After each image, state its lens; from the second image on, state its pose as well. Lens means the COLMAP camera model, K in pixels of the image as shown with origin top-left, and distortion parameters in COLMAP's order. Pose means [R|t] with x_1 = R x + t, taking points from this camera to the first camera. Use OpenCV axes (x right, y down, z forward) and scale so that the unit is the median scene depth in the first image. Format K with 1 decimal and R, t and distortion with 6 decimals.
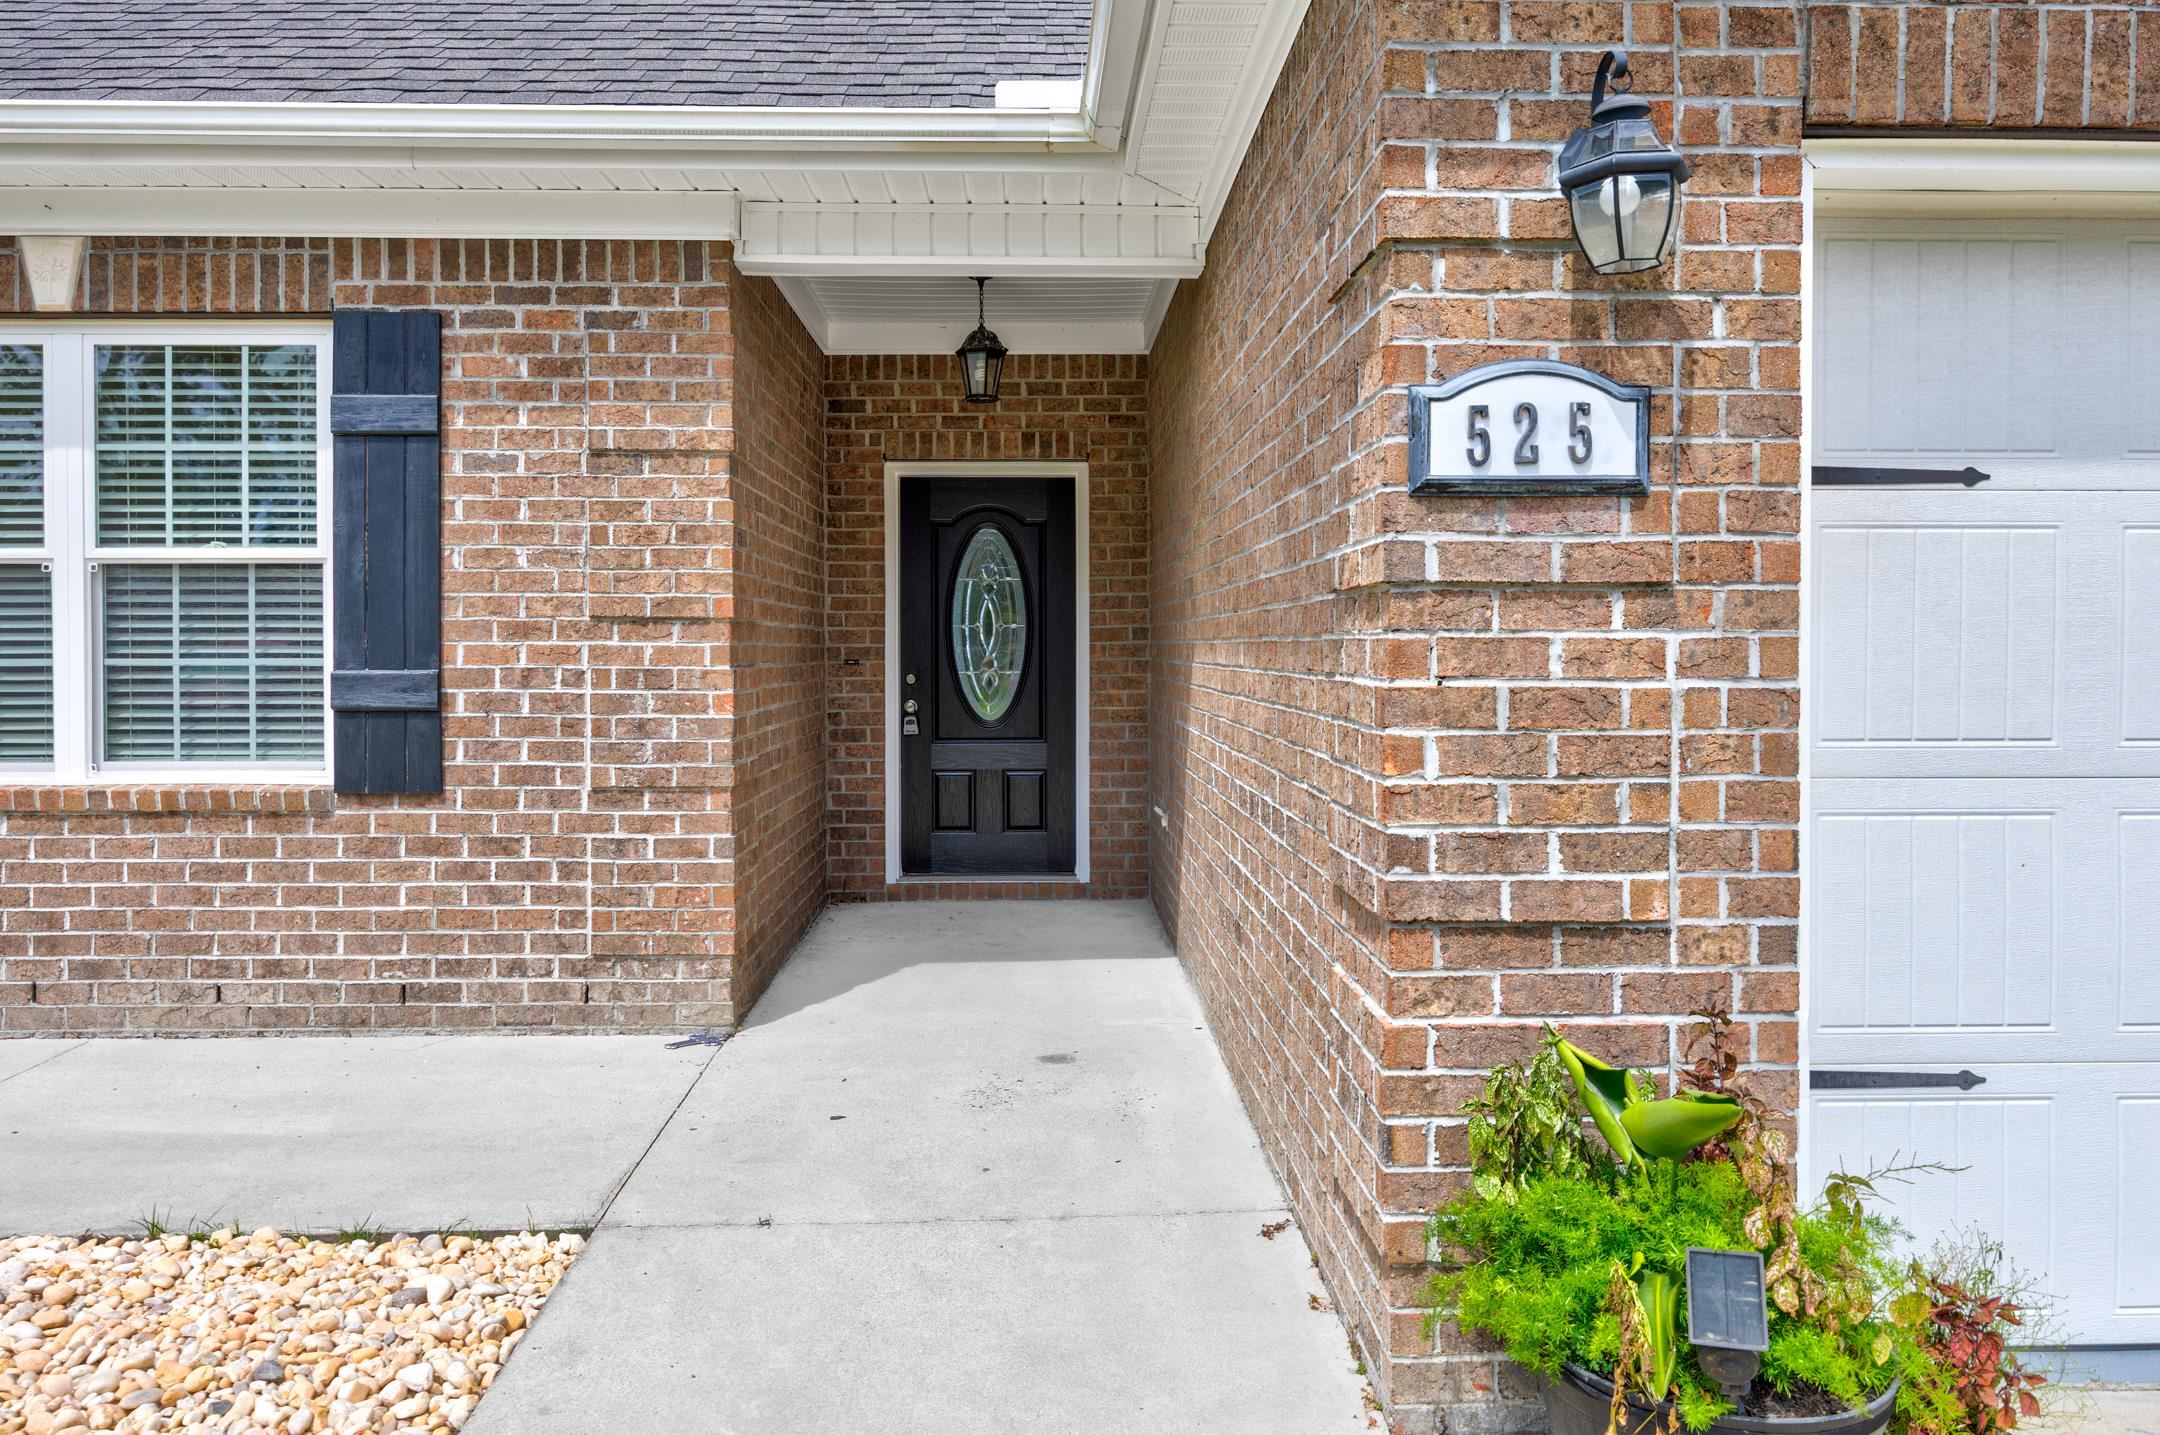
lens RADIAL K [[1518.4, 0, 1078.7], [0, 1518.4, 693.9], [0, 0, 1]] dist [-0.002178, -0.001485]
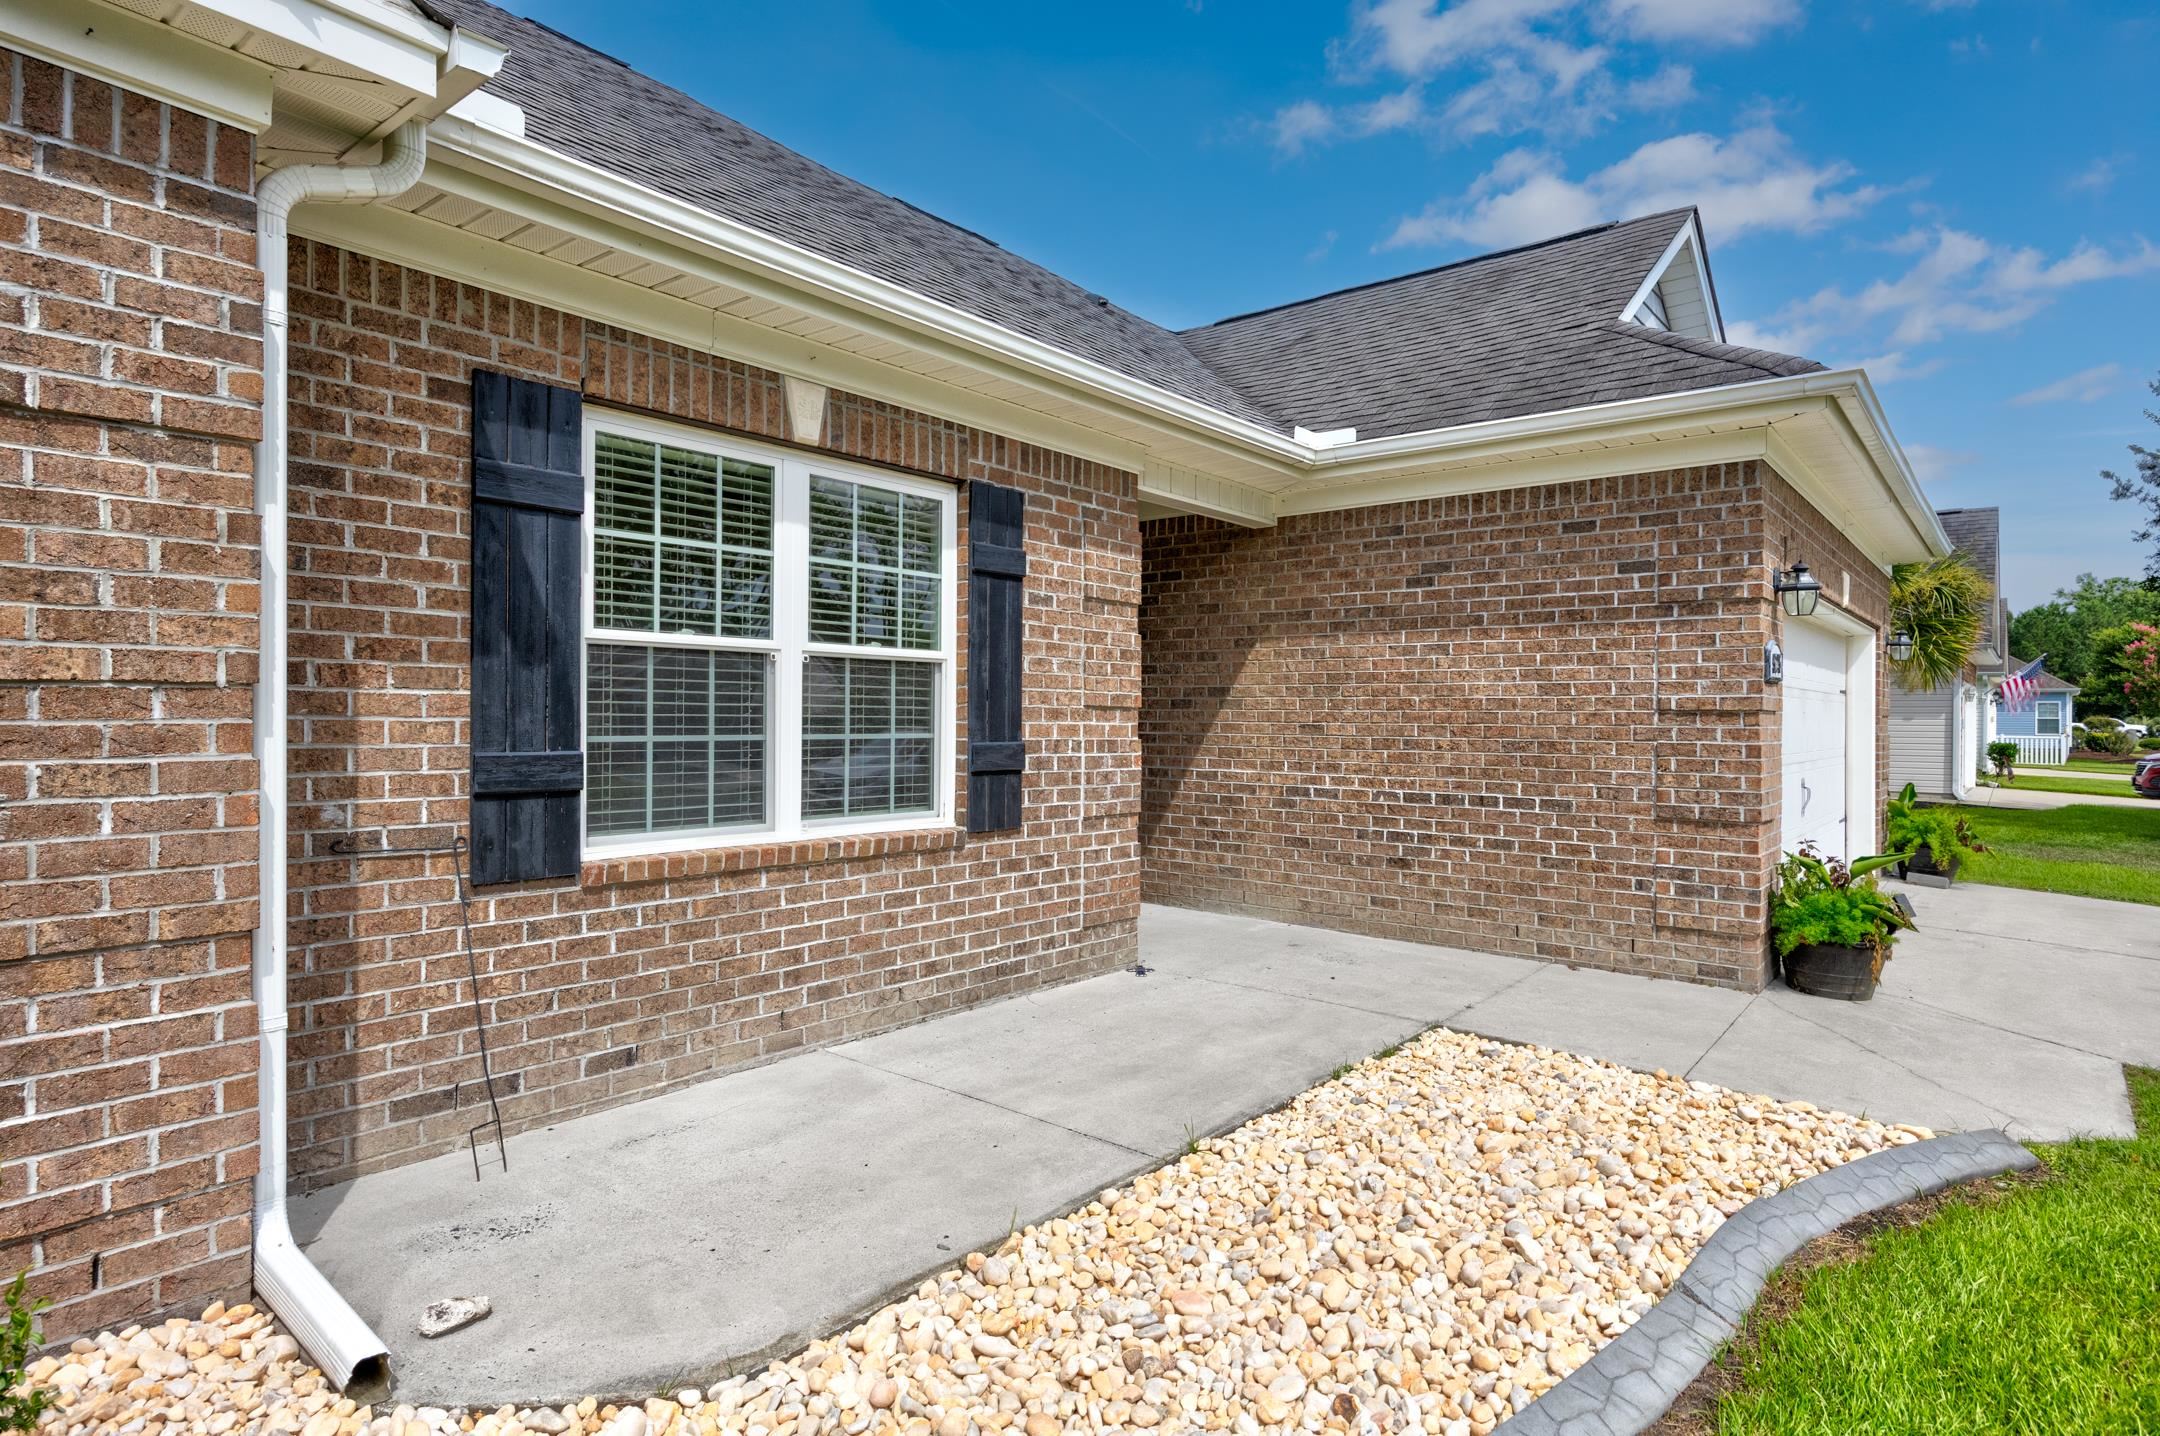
lens RADIAL K [[1133.2, 0, 1080.4], [0, 1133.2, 729.7], [0, 0, 1]] dist [0.003416, 0.000054]
pose [[0.672572, -0.001149, 0.740030, -1.170344], [0.005103, 0.999982, -0.003085, -0.023248], [-0.740014, 0.005851, 0.672566, 0.236915]]
